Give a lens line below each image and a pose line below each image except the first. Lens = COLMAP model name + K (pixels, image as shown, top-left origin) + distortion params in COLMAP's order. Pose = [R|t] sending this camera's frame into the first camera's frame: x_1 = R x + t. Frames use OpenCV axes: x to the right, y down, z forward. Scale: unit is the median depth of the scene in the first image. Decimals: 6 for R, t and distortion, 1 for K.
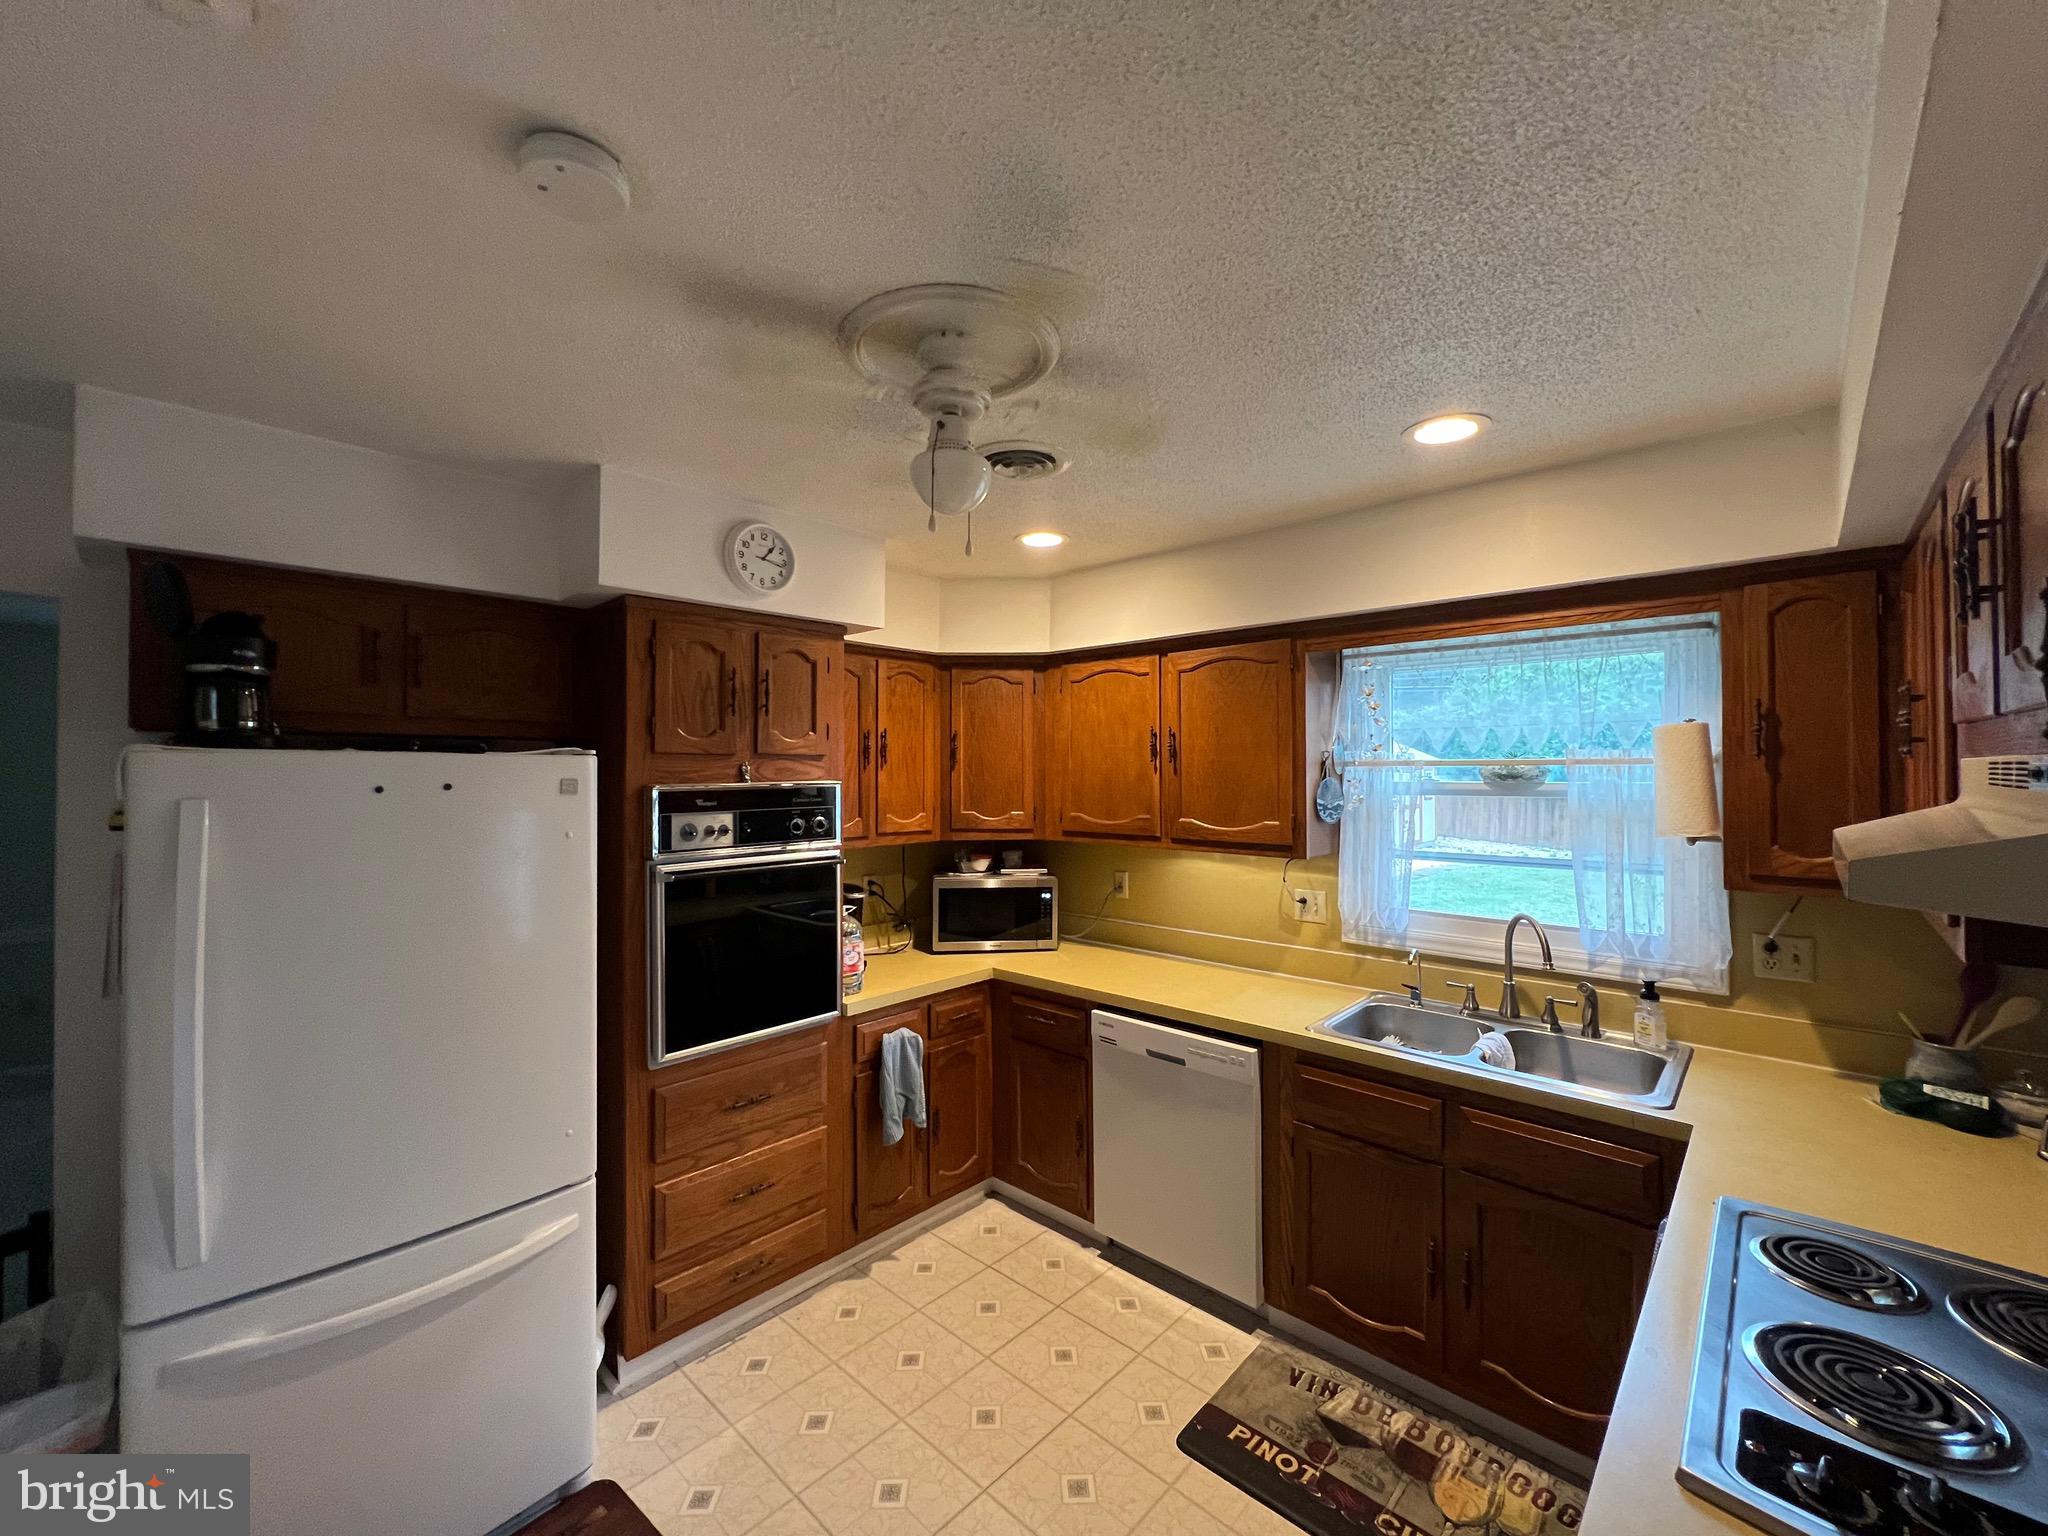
lens RADIAL K [[824.5, 0, 1025.8], [0, 824.5, 763.4], [0, 0, 1]] dist [-0.001993, -0.000063]
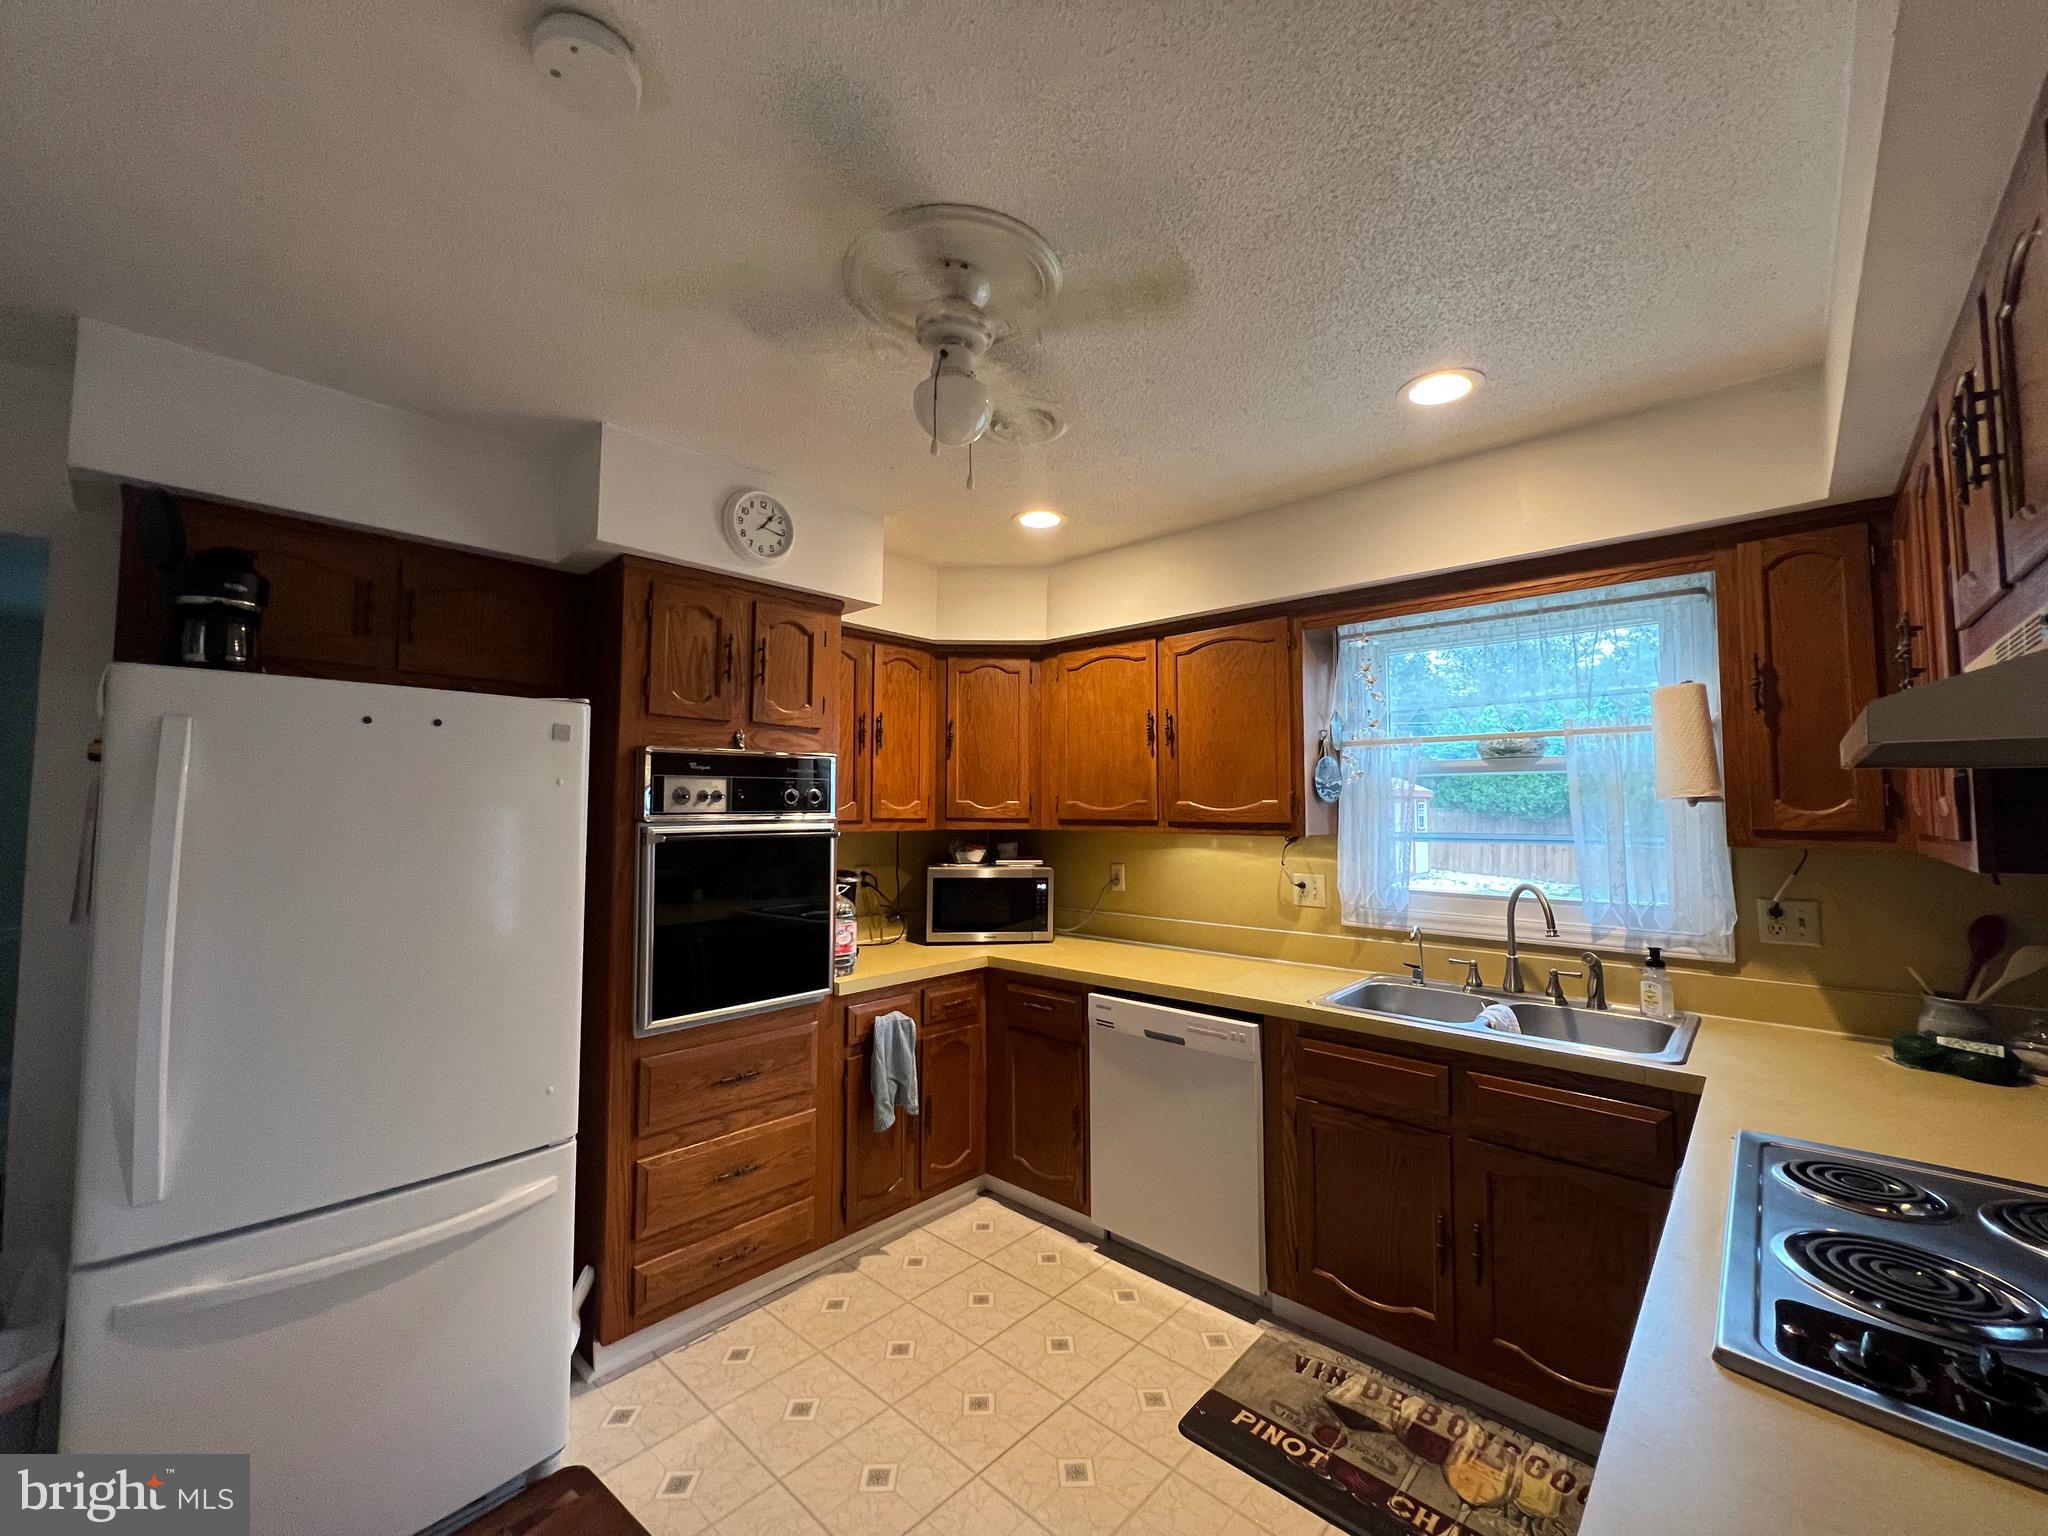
lens RADIAL K [[824.5, 0, 1025.7], [0, 824.5, 763.8], [0, 0, 1]] dist [-0.001993, -0.000063]
pose [[0.999948, 0.005047, 0.008917, -0.006919], [-0.004631, 0.998927, -0.046074, 0.101355], [-0.009140, 0.046030, 0.998898, 0.011670]]
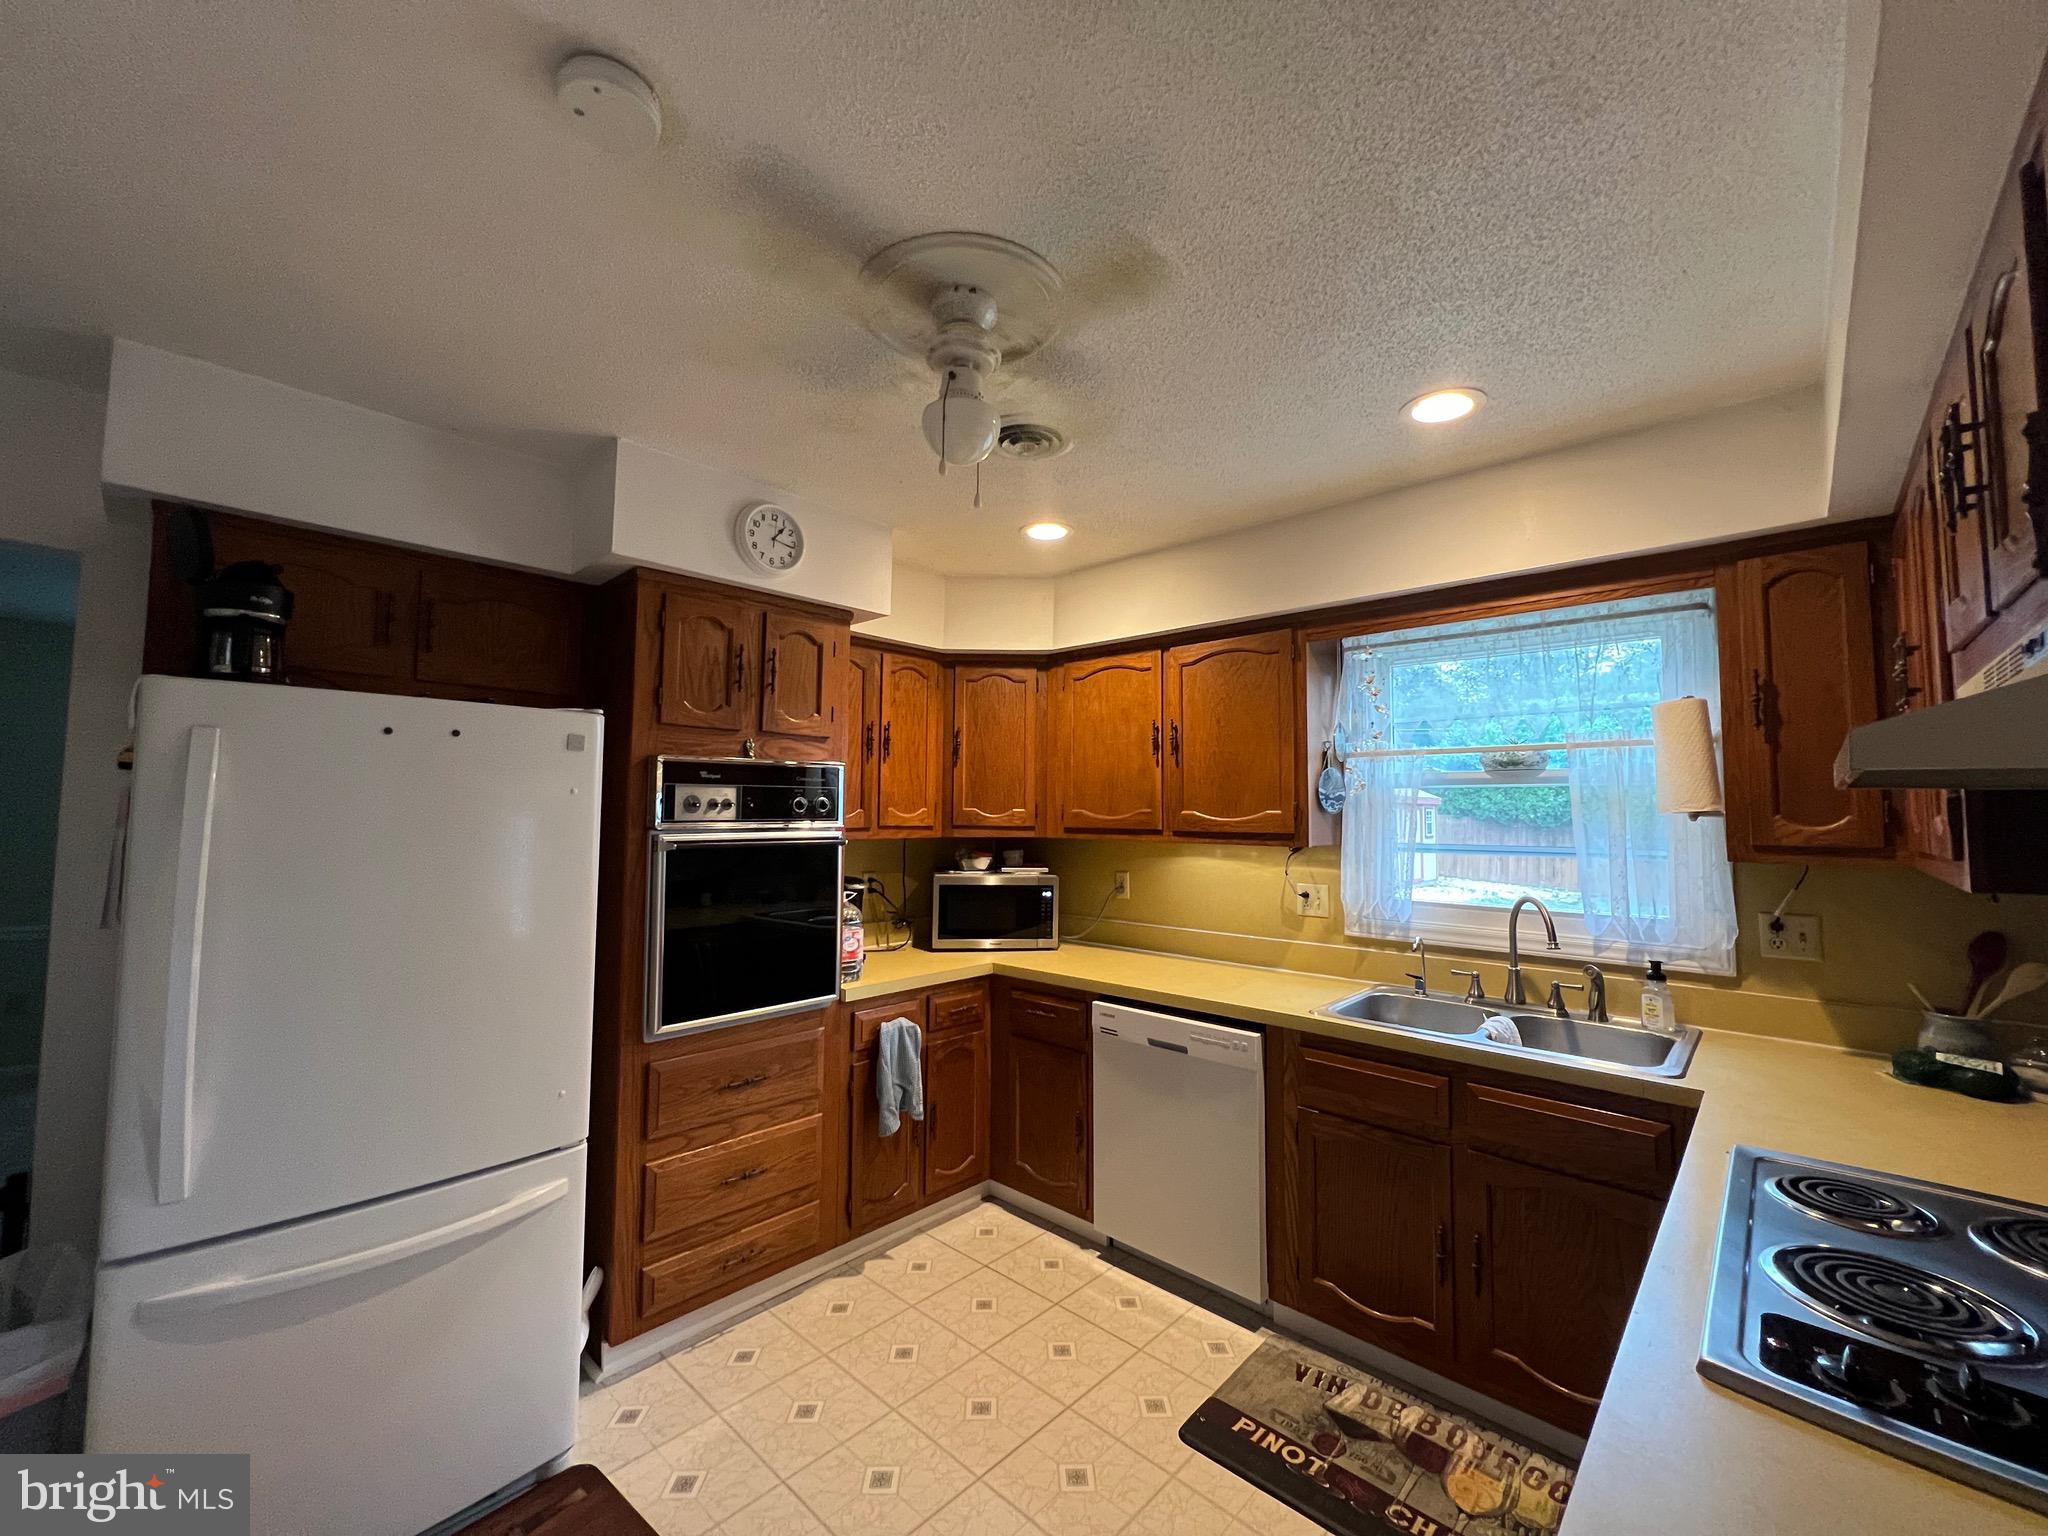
lens RADIAL K [[824.5, 0, 1025.6], [0, 824.5, 763.7], [0, 0, 1]] dist [-0.001993, -0.000063]
pose [[0.999945, 0.010520, -0.000010, -0.004665], [-0.010507, 0.998648, -0.050904, 0.092998], [-0.000525, 0.050902, 0.998704, -0.002884]]
